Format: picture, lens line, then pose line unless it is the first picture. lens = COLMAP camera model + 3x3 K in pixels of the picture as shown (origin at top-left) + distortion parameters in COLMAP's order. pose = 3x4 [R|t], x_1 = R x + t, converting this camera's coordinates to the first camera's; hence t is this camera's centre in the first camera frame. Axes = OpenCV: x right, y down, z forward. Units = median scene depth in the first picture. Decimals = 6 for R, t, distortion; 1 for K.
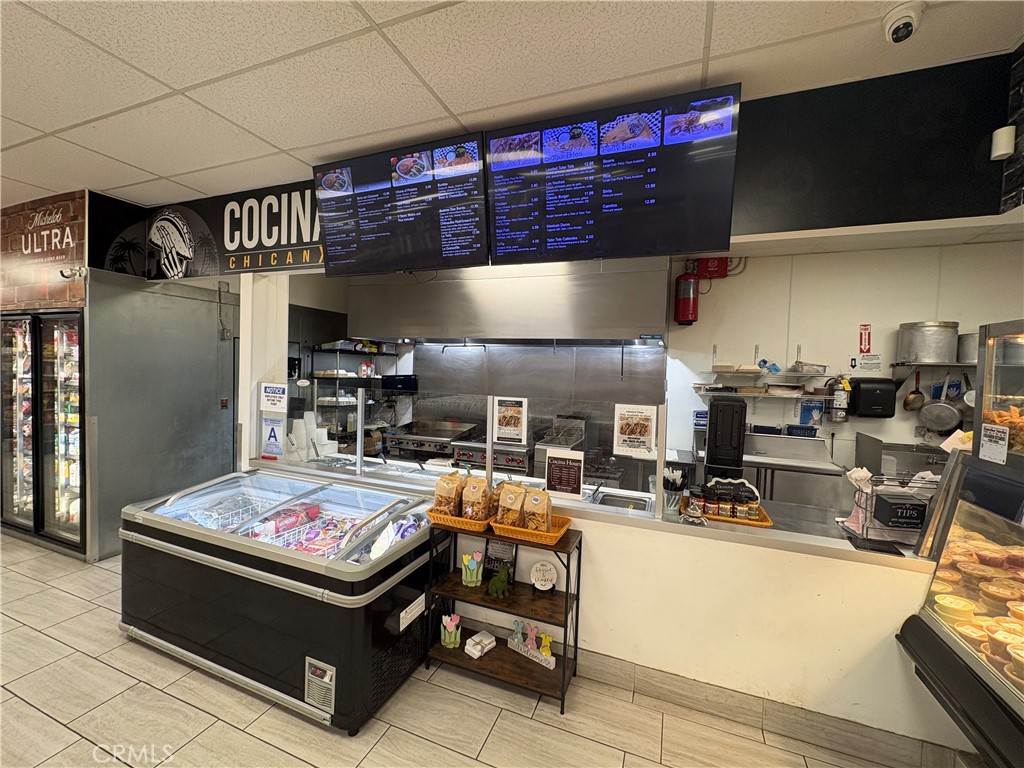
lens RADIAL K [[411.5, 0, 514.5], [0, 411.5, 381.5], [0, 0, 1]] dist [0.002155, 0.000357]
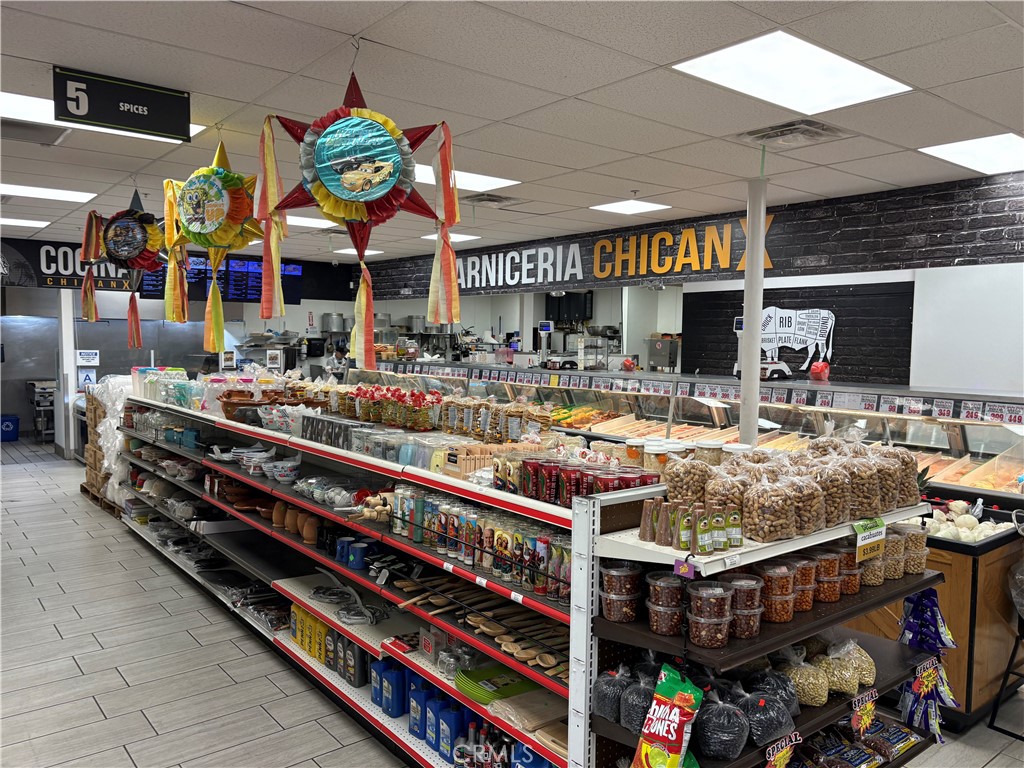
lens RADIAL K [[769.6, 0, 505.6], [0, 769.6, 389.3], [0, 0, 1]] dist [0.060084, -0.076843]
pose [[0.507165, -0.083603, 0.857784, -1.905298], [0.027724, 0.996351, 0.080716, -0.036142], [-0.861403, -0.017155, 0.507633, -1.718765]]
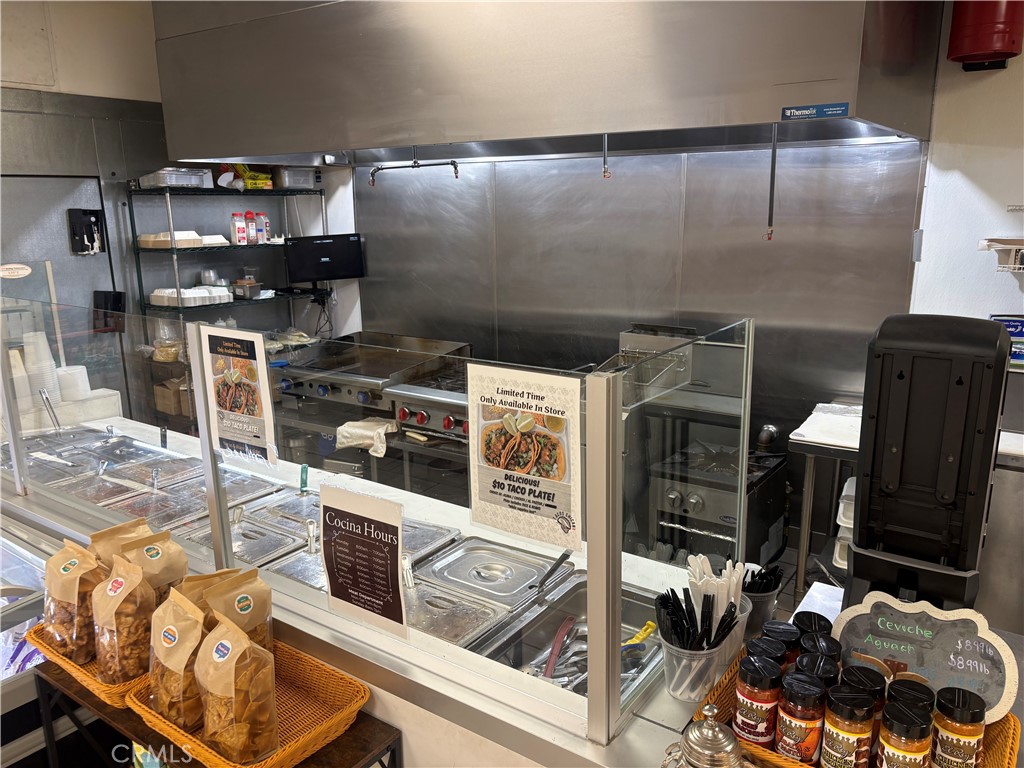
lens RADIAL K [[769.6, 0, 505.6], [0, 769.6, 389.3], [0, 0, 1]] dist [0.060084, -0.076843]
pose [[0.968359, 0.013831, -0.249176, 0.208498], [0.037468, 0.979088, 0.199956, -0.018153], [0.246731, -0.202966, 0.947591, 0.245368]]
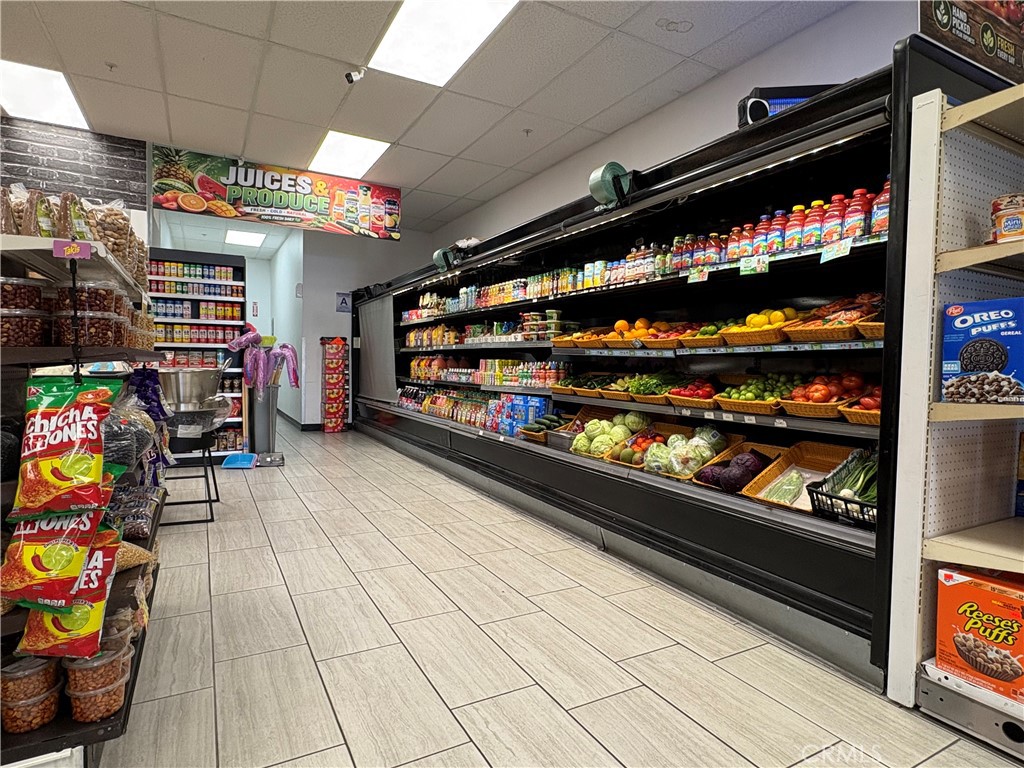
lens RADIAL K [[562.2, 0, 502.2], [0, 562.2, 382.1], [0, 0, 1]] dist [-0.002479, 0.000481]
pose [[-0.761752, -0.065187, 0.644581, -1.814159], [-0.023362, 0.997042, 0.073223, 0.144344], [-0.647447, 0.040719, -0.761022, -1.509764]]
